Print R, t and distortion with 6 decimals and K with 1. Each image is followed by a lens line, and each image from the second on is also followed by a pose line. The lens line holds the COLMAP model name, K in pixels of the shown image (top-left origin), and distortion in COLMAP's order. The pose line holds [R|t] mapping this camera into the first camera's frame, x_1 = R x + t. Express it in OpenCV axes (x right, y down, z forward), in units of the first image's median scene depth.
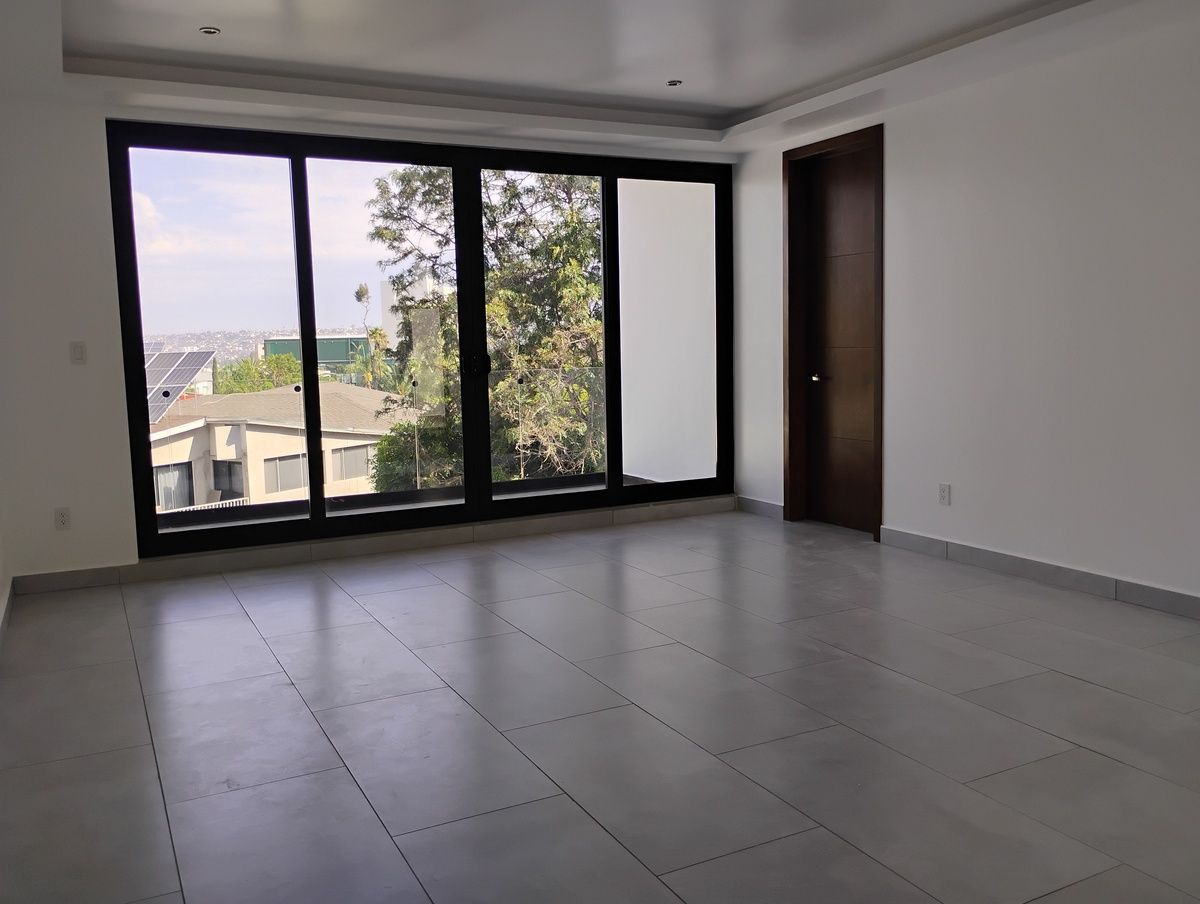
lens RADIAL K [[996.3, 0, 603.2], [0, 996.3, 446.4], [0, 0, 1]] dist [0.024190, 0.000337]
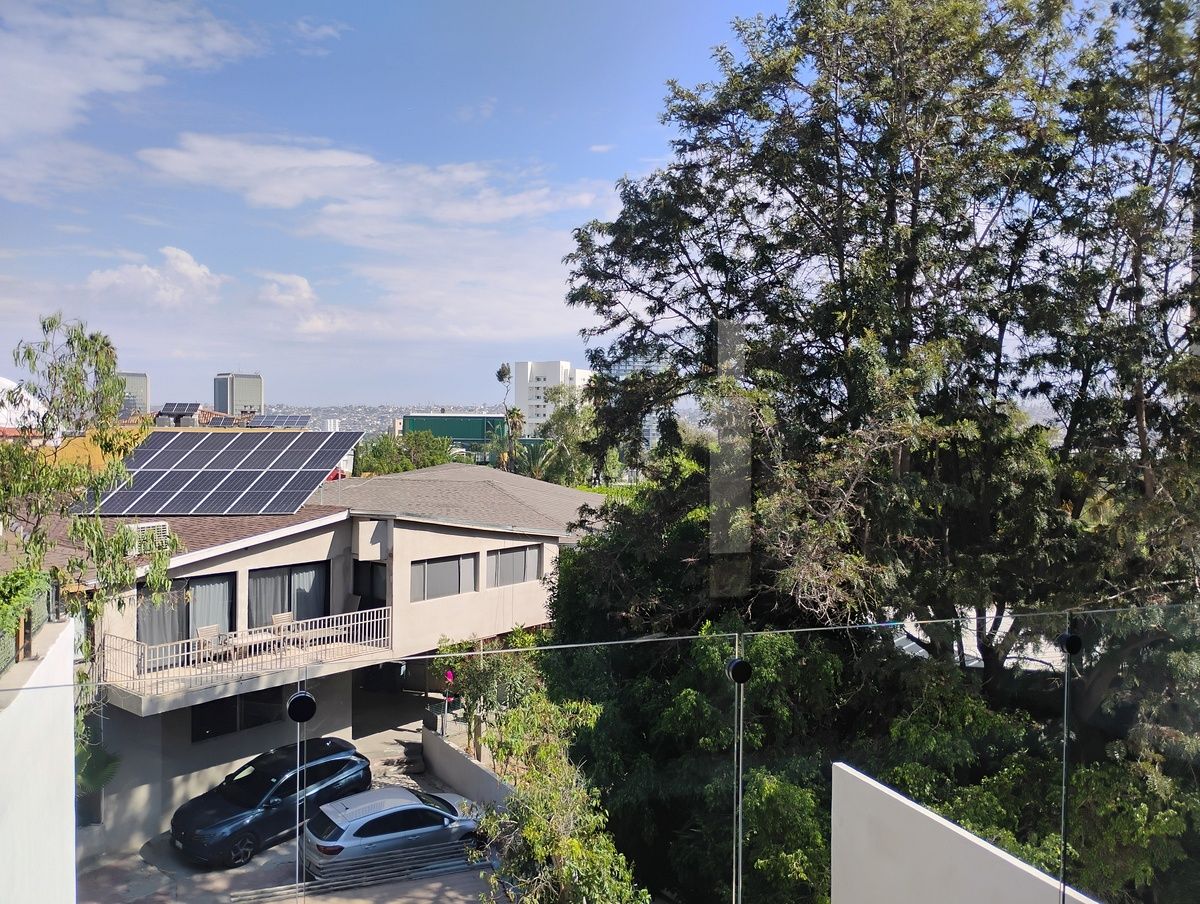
lens RADIAL K [[996.3, 0, 596.7], [0, 996.3, 448.2], [0, 0, 1]] dist [0.024190, 0.000337]
pose [[0.990801, 0.036671, -0.130265, -0.101931], [-0.047170, 0.995802, -0.078447, -0.032026], [0.126841, 0.083869, 0.988371, 0.231242]]
